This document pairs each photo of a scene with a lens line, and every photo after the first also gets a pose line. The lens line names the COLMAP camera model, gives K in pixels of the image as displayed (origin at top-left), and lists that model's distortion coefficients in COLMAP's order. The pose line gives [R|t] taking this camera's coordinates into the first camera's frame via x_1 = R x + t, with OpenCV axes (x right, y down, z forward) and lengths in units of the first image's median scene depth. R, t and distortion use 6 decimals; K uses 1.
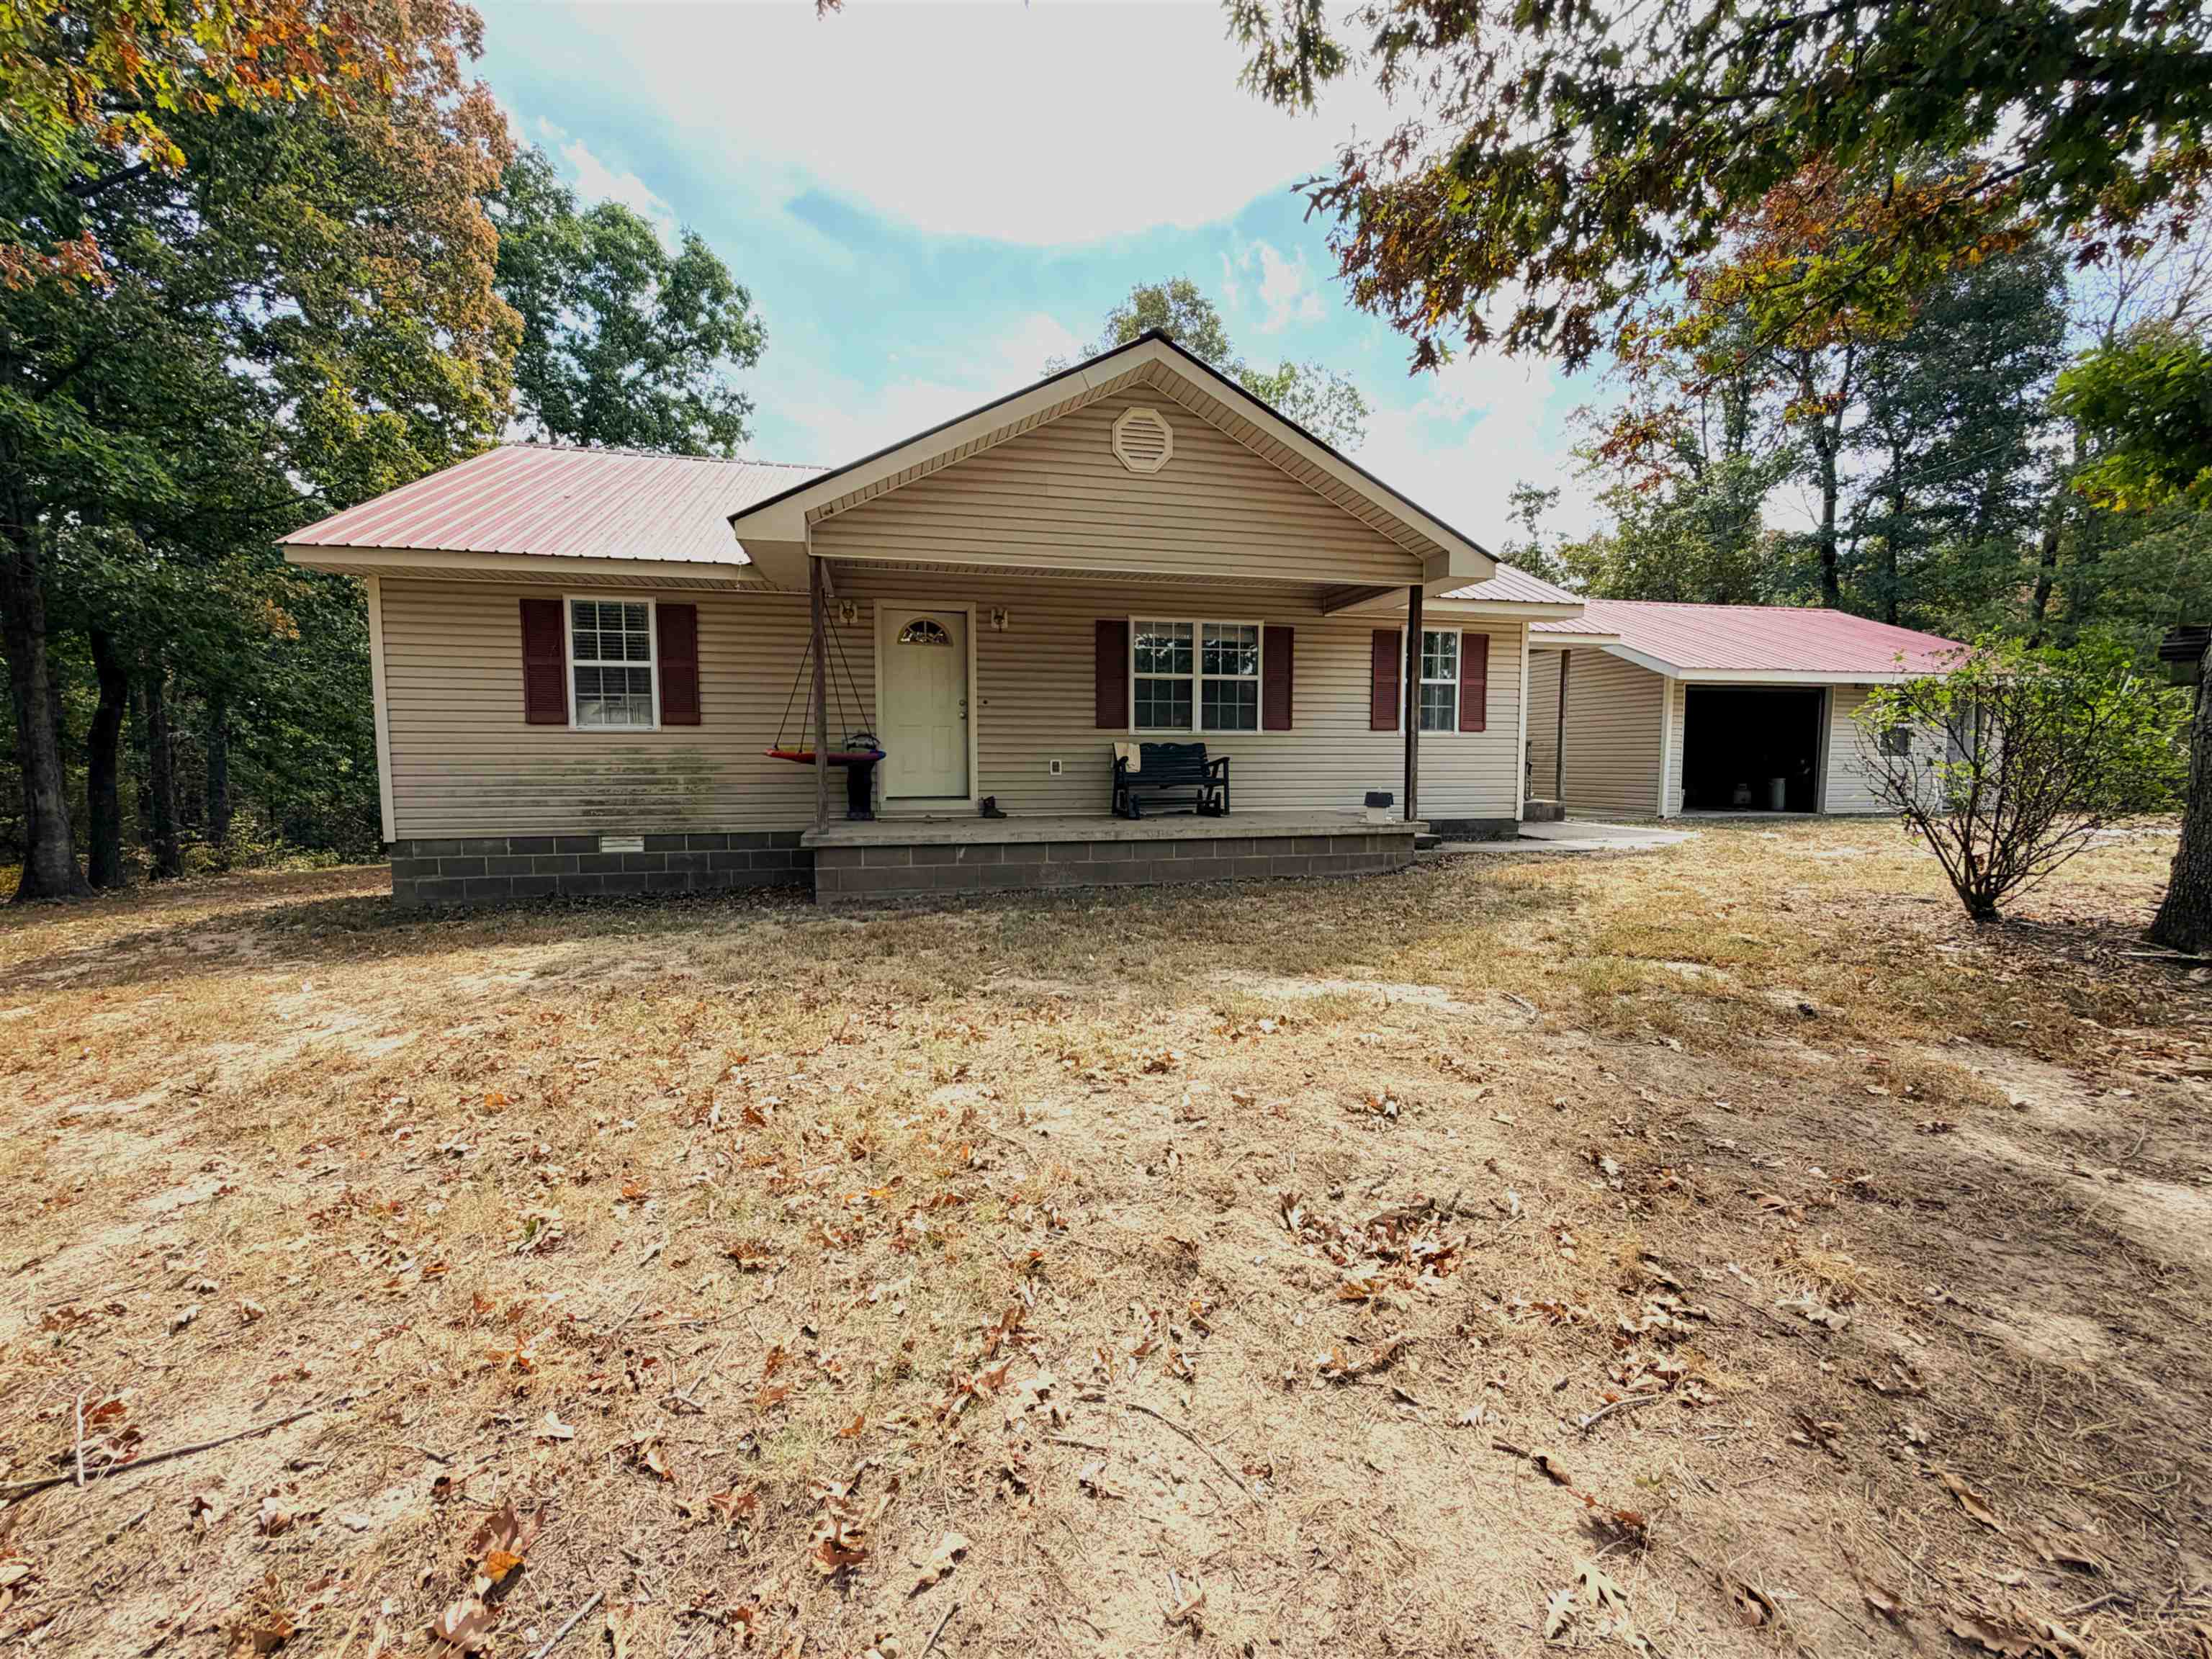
lens RADIAL K [[883.8, 0, 1106.0], [0, 883.8, 829.5], [0, 0, 1]] dist [0.000782, 0.000052]
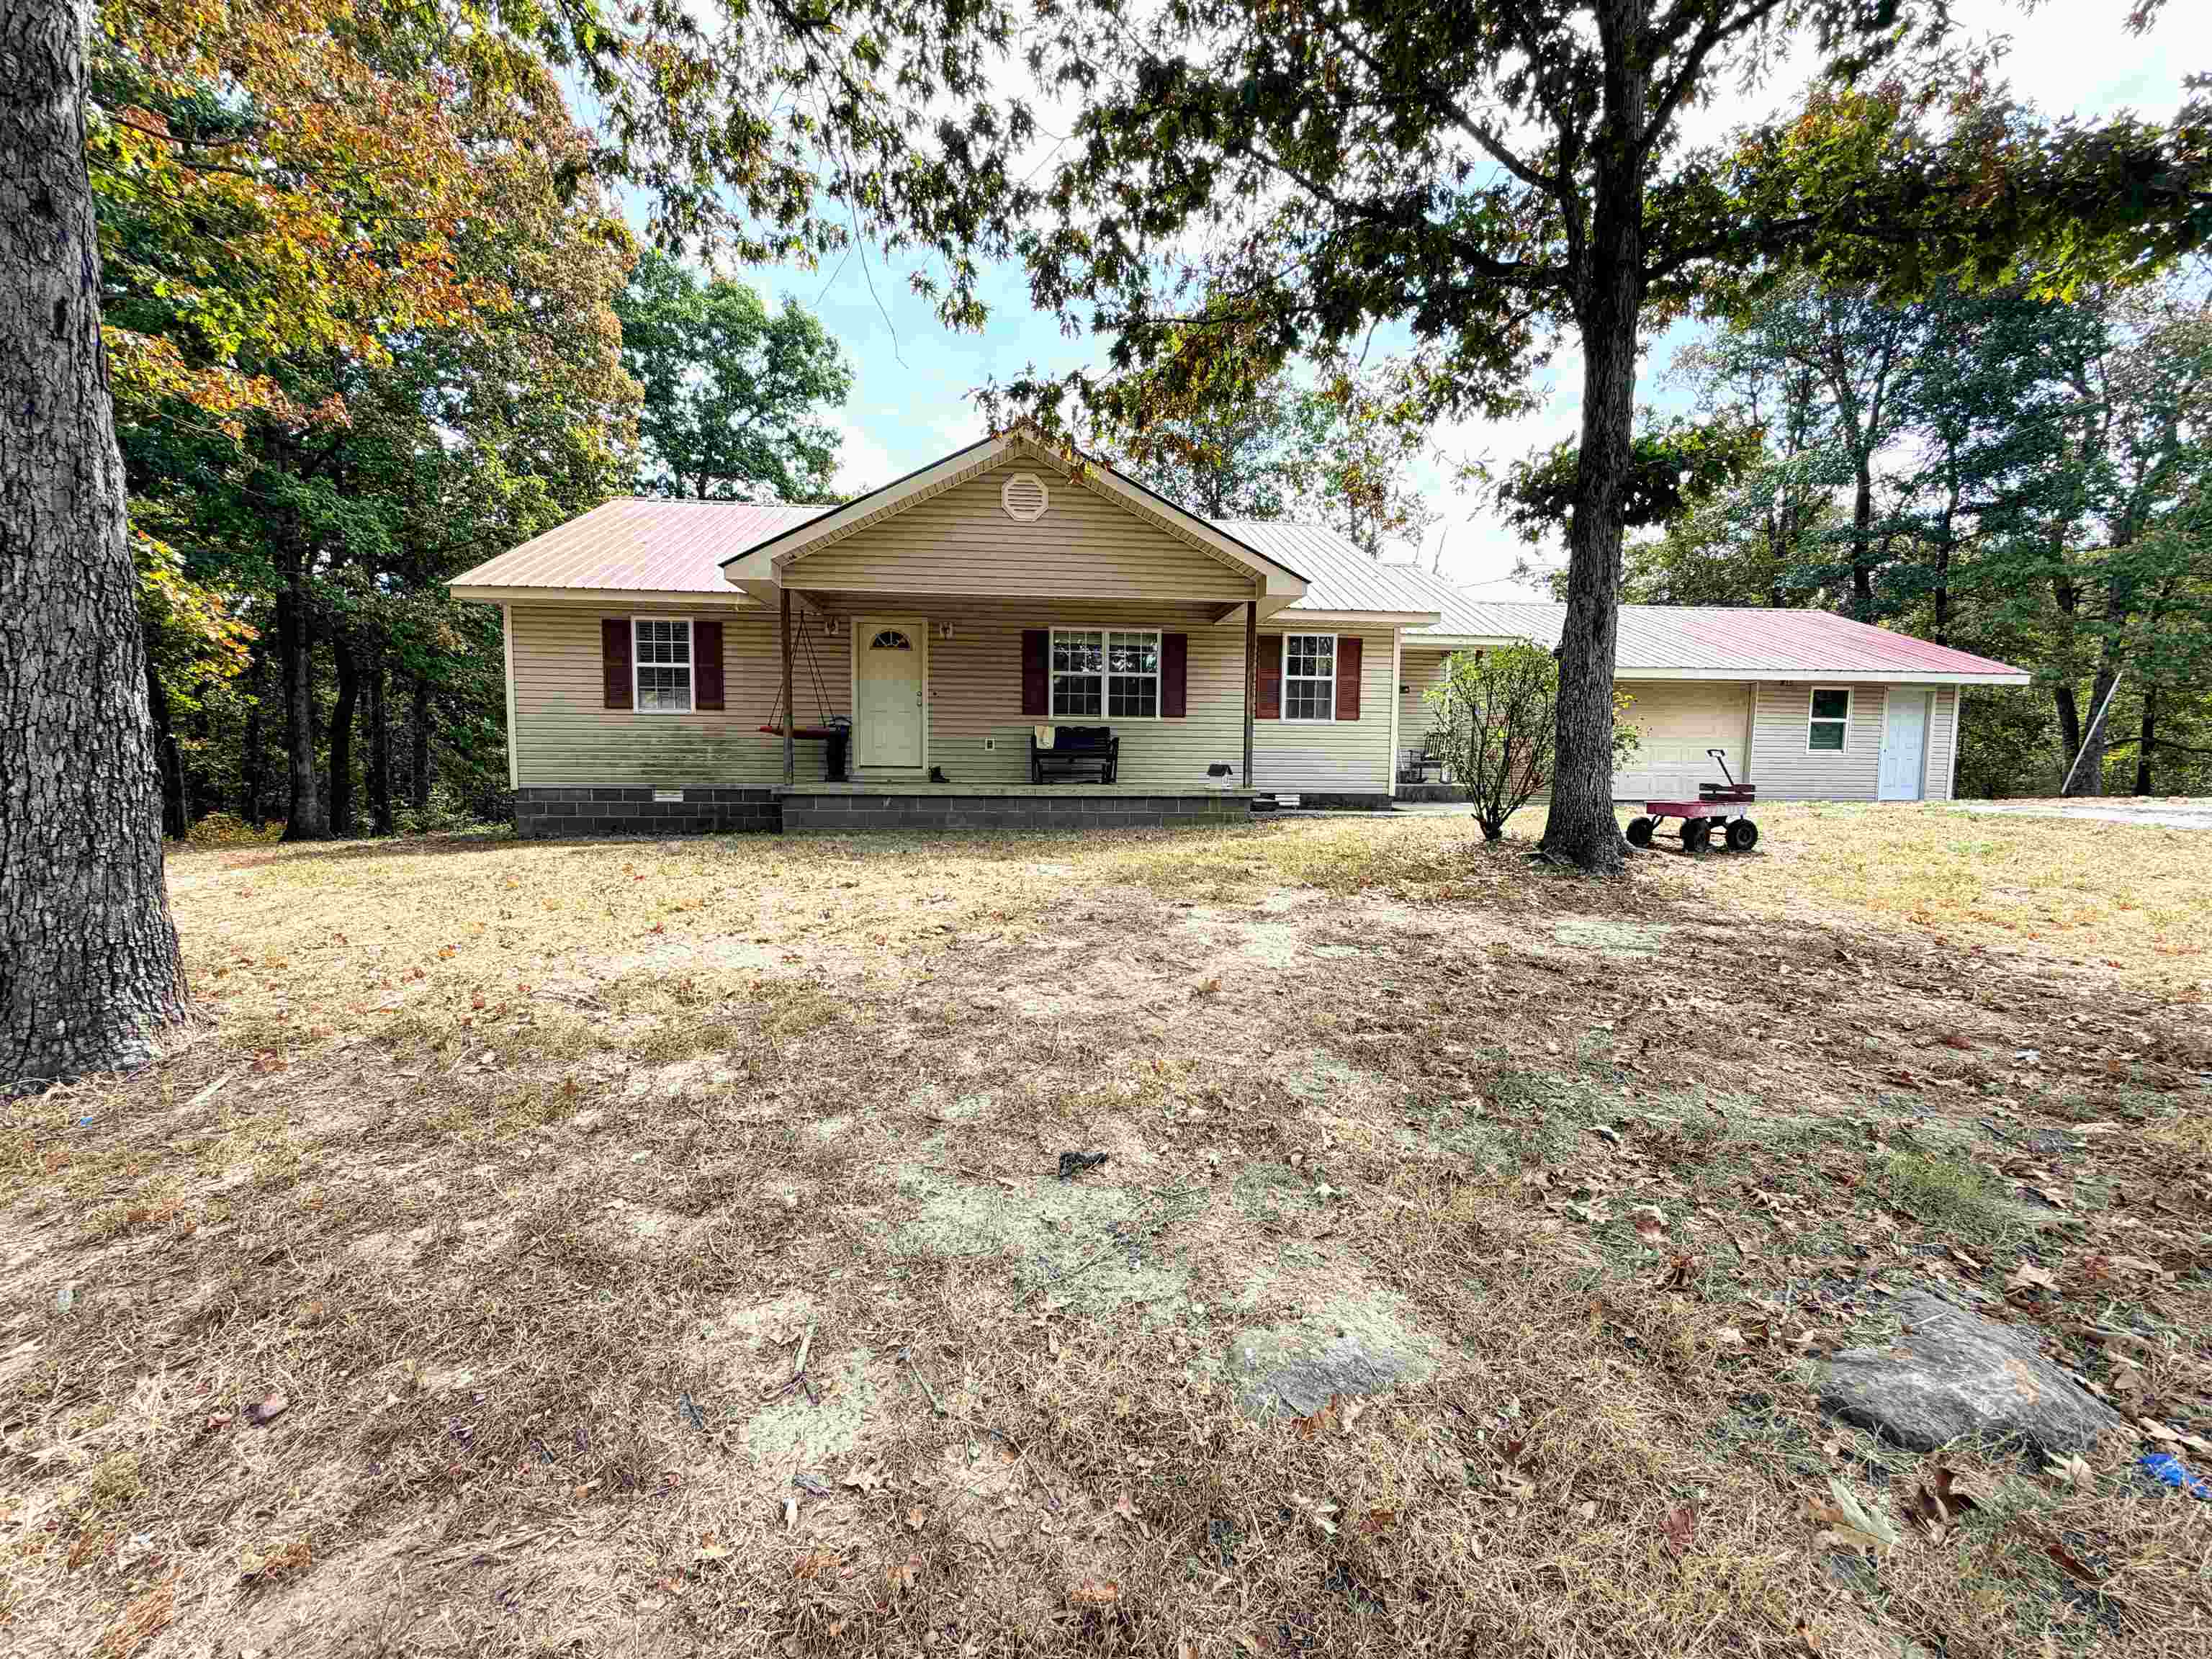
lens RADIAL K [[887.9, 0, 1106.0], [0, 887.9, 829.5], [0, 0, 1]] dist [0.000801, 0.000024]
pose [[0.990635, 0.021838, -0.134779, 0.286171], [-0.022081, 0.999756, -0.000310, 0.049268], [0.134739, 0.003284, 0.990876, -0.254644]]
